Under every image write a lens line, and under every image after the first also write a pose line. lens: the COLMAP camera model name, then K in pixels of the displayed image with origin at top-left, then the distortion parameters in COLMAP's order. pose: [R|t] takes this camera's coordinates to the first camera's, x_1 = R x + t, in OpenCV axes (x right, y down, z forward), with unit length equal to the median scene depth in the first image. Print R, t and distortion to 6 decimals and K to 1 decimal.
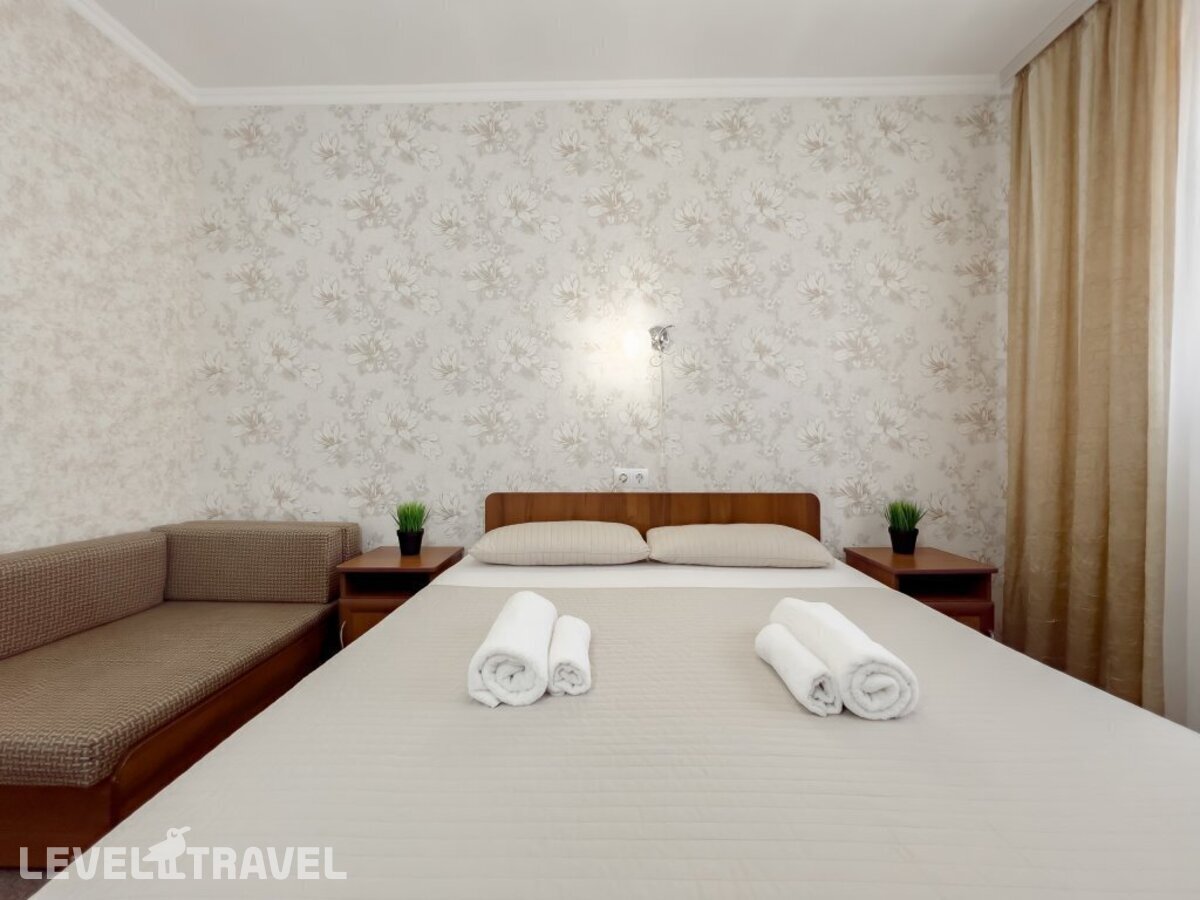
lens RADIAL K [[513.2, 0, 600.0], [0, 513.2, 450.0], [0, 0, 1]] dist [-0.000525, -0.000492]
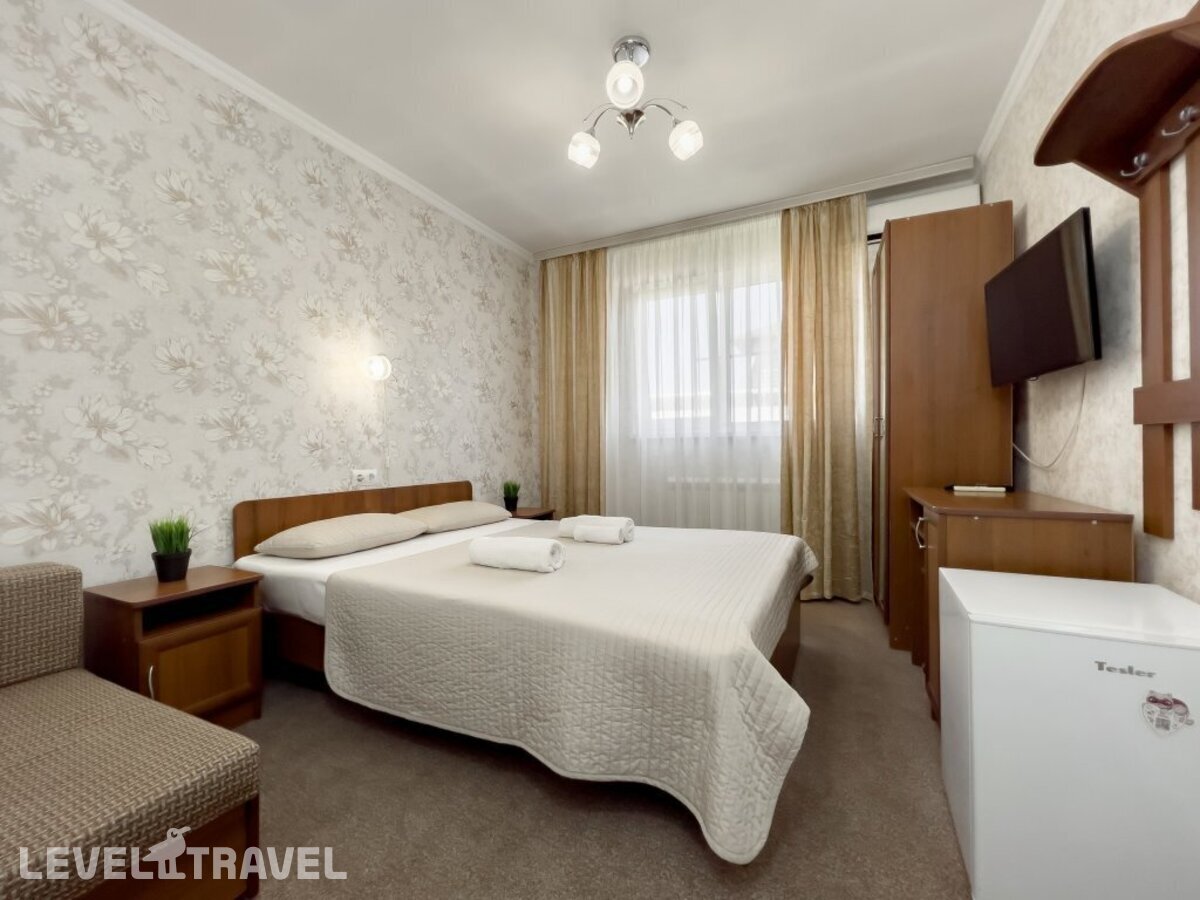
lens RADIAL K [[497.3, 0, 600.0], [0, 497.3, 450.0], [0, 0, 1]] dist [-0.018507, 0.004443]
pose [[0.414788, -0.005294, 0.909903, -0.763447], [0.016393, 0.999864, -0.001656, 0.001214], [-0.909770, 0.015603, 0.414819, 0.020038]]
